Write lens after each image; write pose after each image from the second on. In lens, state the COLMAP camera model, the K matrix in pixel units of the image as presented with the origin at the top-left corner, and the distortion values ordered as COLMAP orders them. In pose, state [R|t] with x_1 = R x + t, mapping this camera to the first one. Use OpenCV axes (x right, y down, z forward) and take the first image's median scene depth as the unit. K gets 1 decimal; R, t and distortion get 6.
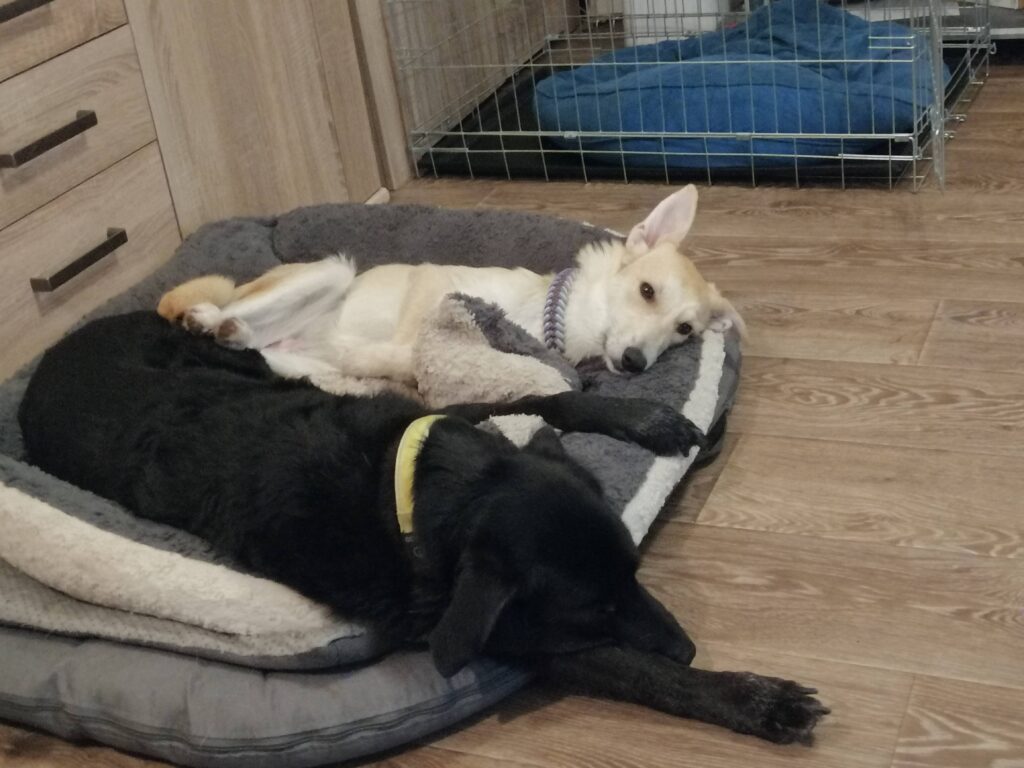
lens RADIAL K [[1540.3, 0, 513.9], [0, 1540.3, 368.6], [0, 0, 1]] dist [0.104358, 0.000000]
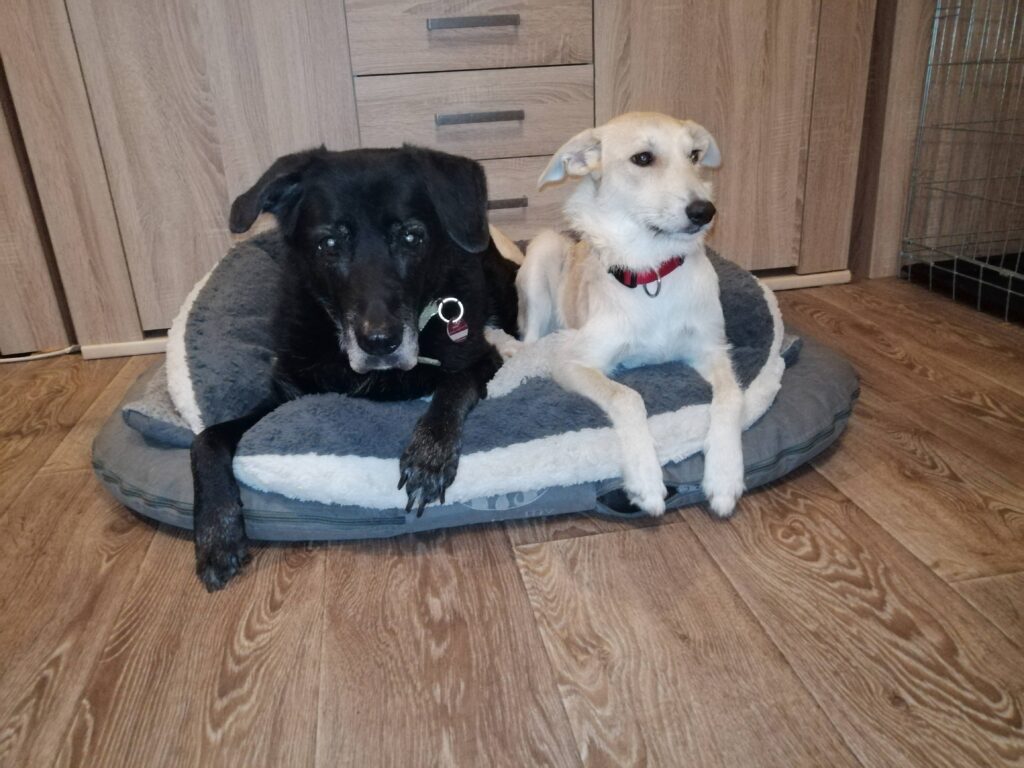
lens RADIAL K [[795.1, 0, 505.3], [0, 795.1, 387.2], [0, 0, 1]] dist [-0.013091, 0.037538]
pose [[0.538328, 0.413857, -0.734115, 0.419268], [-0.394119, 0.893614, 0.214767, -0.093841], [0.744899, 0.173713, 0.644166, 0.601986]]
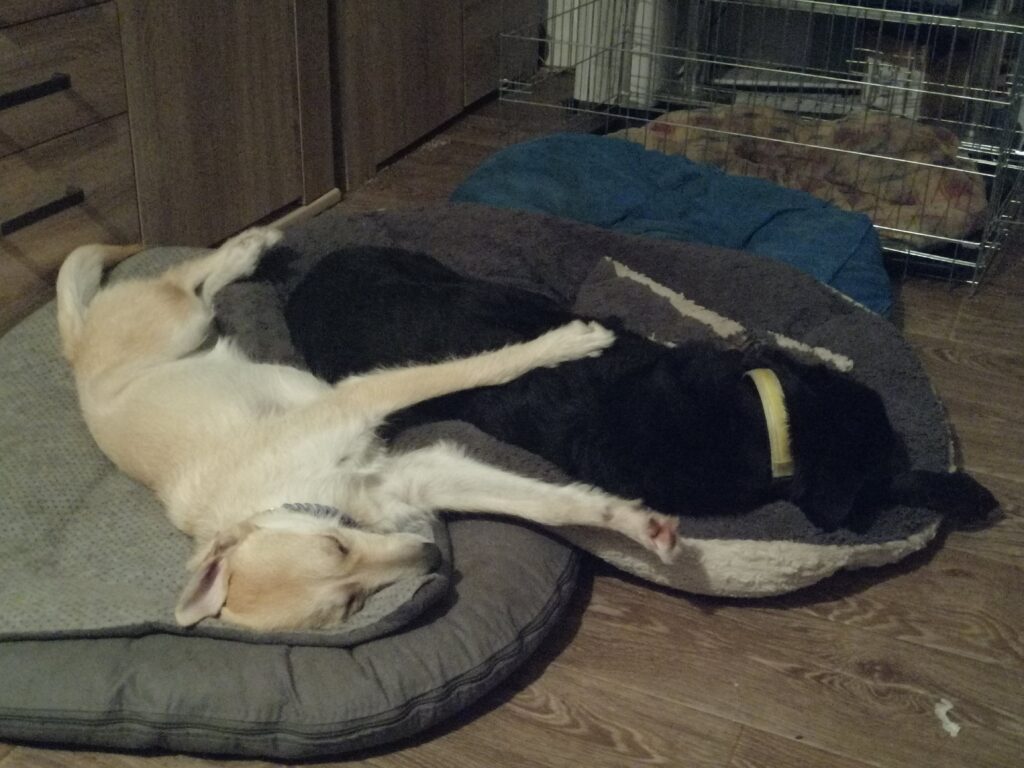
lens RADIAL K [[1295.7, 0, 496.2], [0, 1295.7, 385.5], [0, 0, 1]] dist [-0.012186, 0.000000]
pose [[0.987399, 0.152302, 0.042991, 0.015342], [-0.153068, 0.988100, 0.015109, -0.014504], [-0.040179, -0.021499, 0.998961, 0.107135]]
